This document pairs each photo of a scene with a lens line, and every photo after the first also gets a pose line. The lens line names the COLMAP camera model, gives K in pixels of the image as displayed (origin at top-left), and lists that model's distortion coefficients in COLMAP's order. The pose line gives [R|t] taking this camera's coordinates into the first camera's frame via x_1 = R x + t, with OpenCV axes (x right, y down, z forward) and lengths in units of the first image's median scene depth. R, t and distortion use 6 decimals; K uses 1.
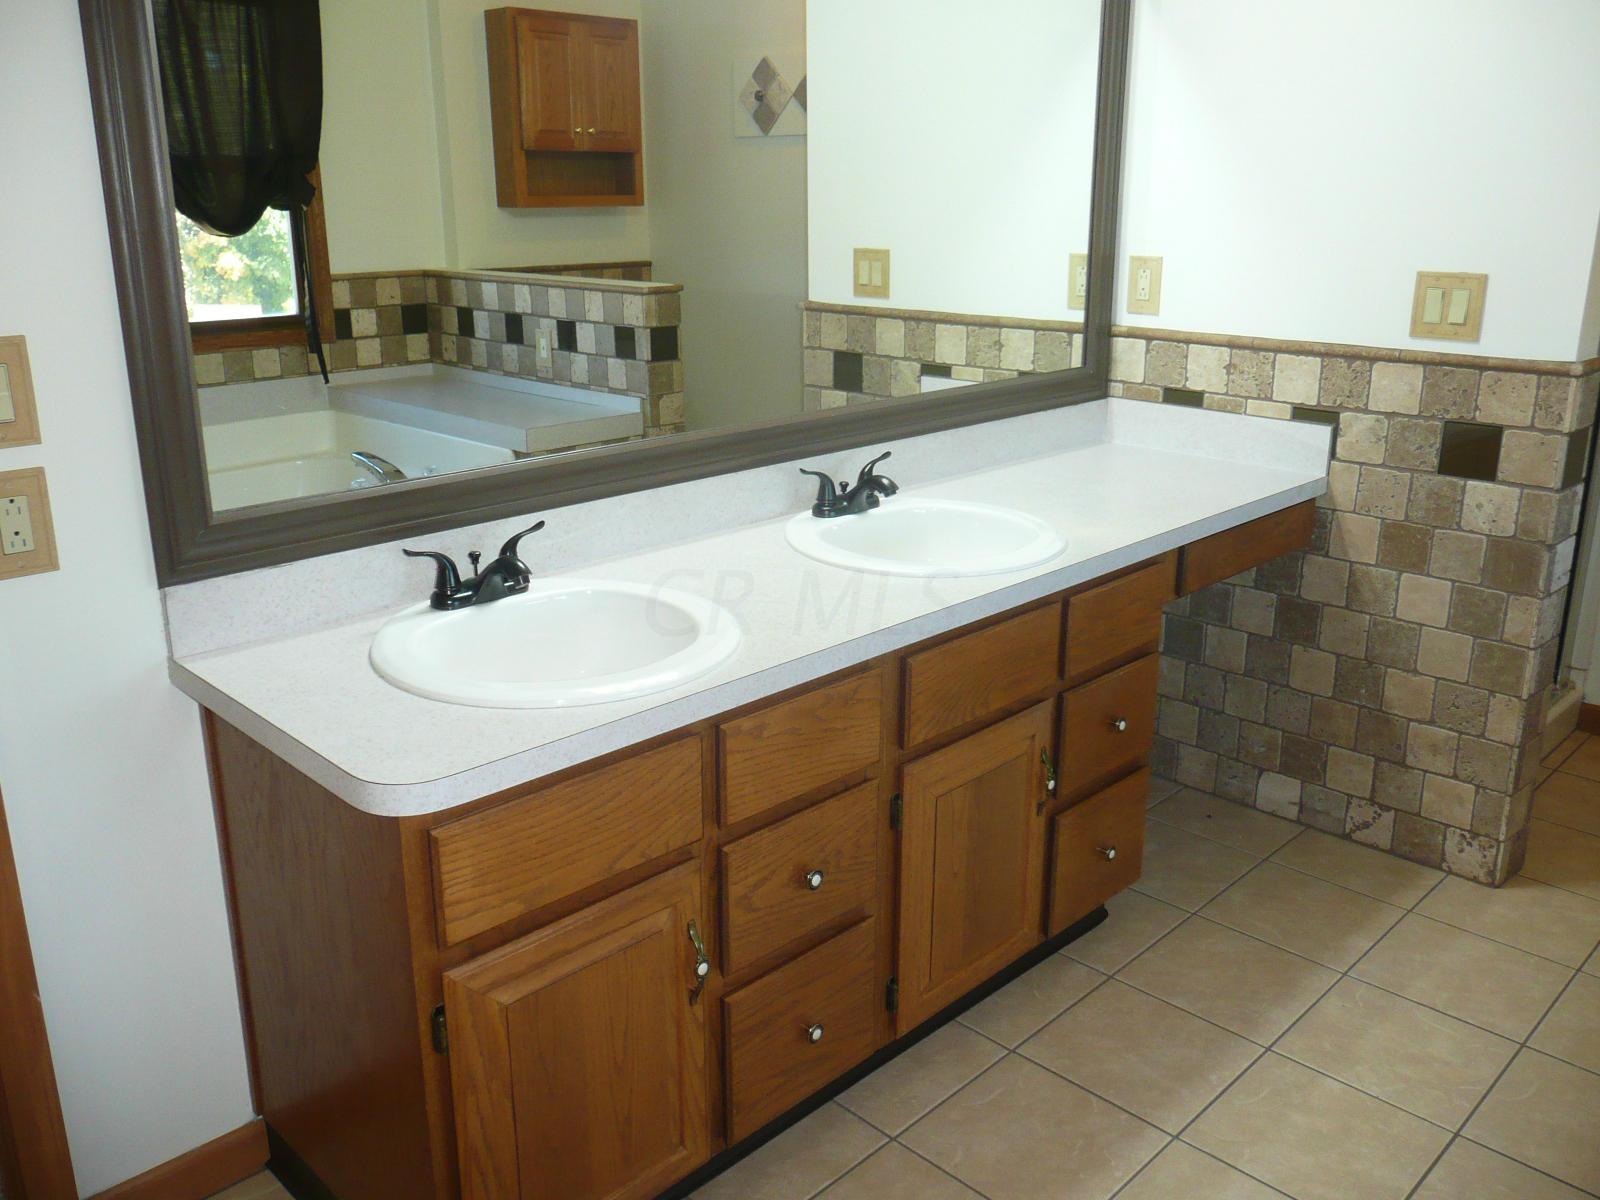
lens RADIAL K [[1350.9, 0, 795.8], [0, 1350.9, 589.0], [0, 0, 1]] dist [-0.015866, 0.008580]
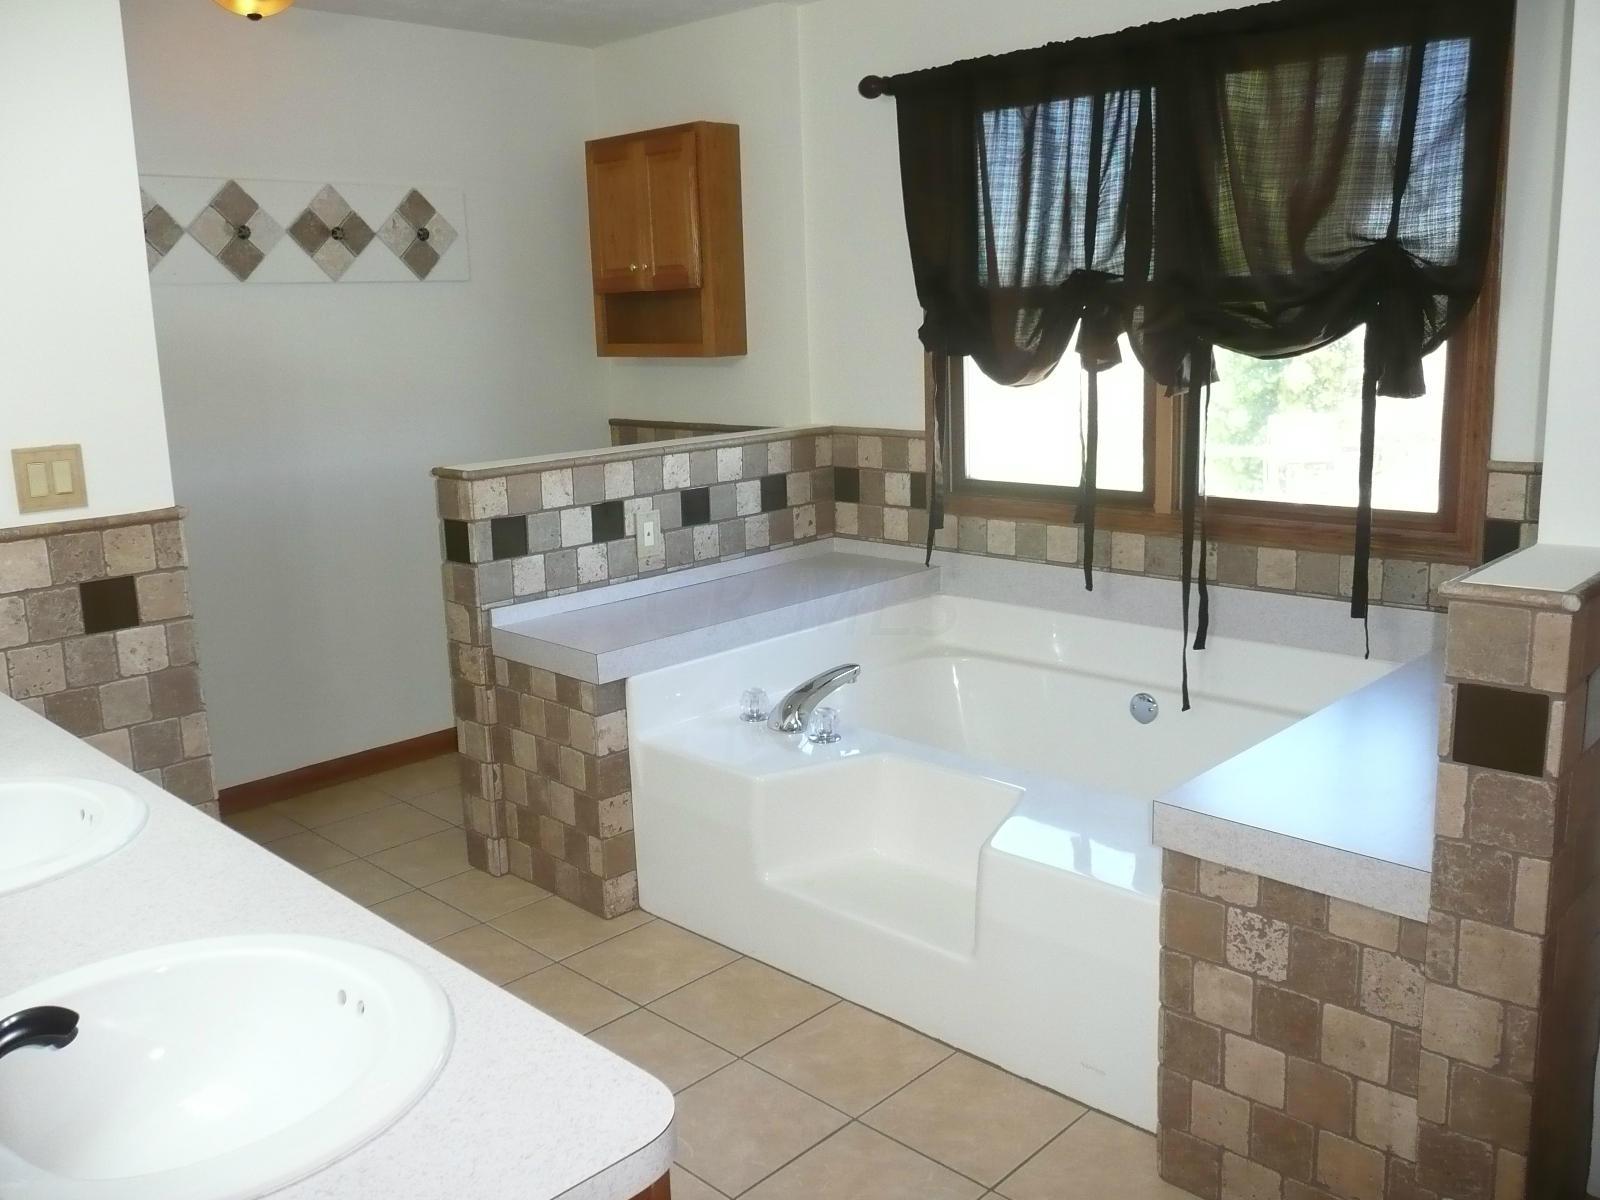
lens RADIAL K [[1376.0, 0, 804.8], [0, 1376.0, 584.0], [0, 0, 1]] dist [0.005803, 0.016950]
pose [[-0.001645, -0.193532, 0.981093, -0.531498], [0.318564, 0.929879, 0.183964, -0.134573], [-0.947900, 0.312843, 0.060123, 0.382467]]
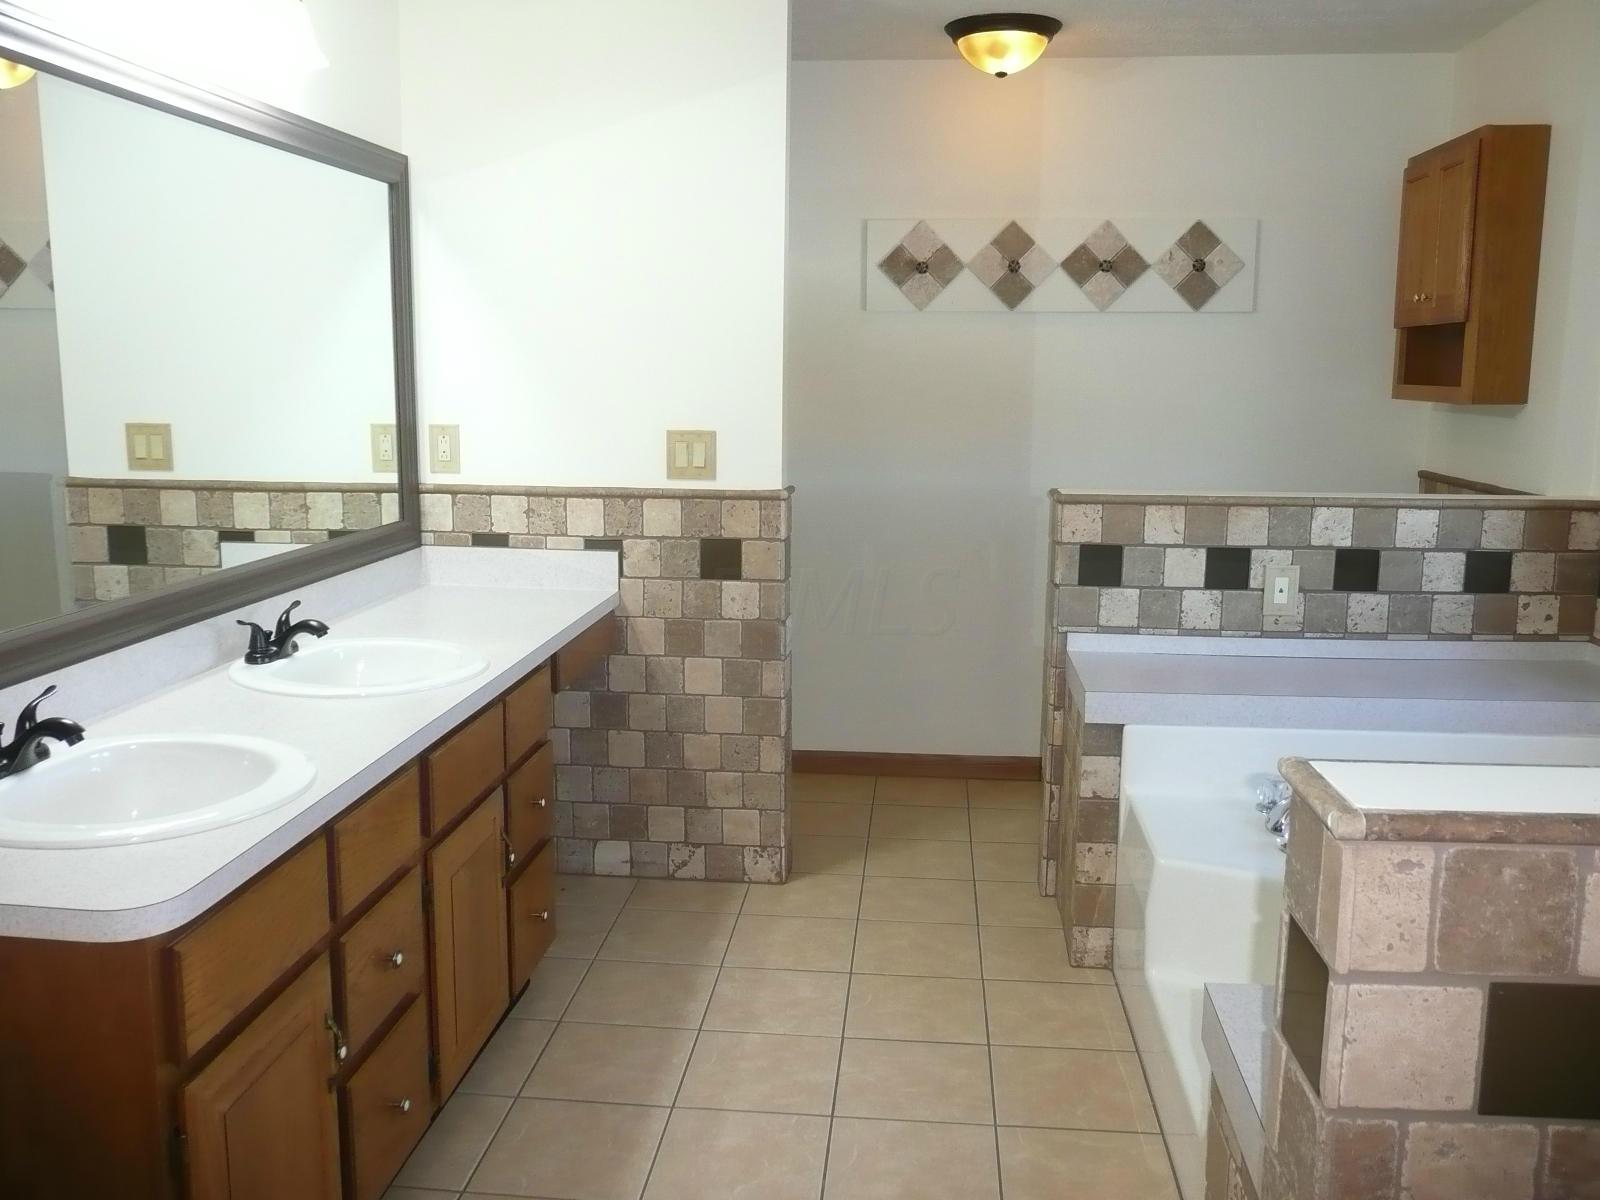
lens RADIAL K [[1376.0, 0, 804.8], [0, 1376.0, 584.0], [0, 0, 1]] dist [0.005803, 0.016950]
pose [[0.772012, -0.089961, 0.629210, -0.283311], [0.172661, 0.982391, -0.071389, 0.032046], [-0.611708, 0.163753, 0.773950, -0.105069]]
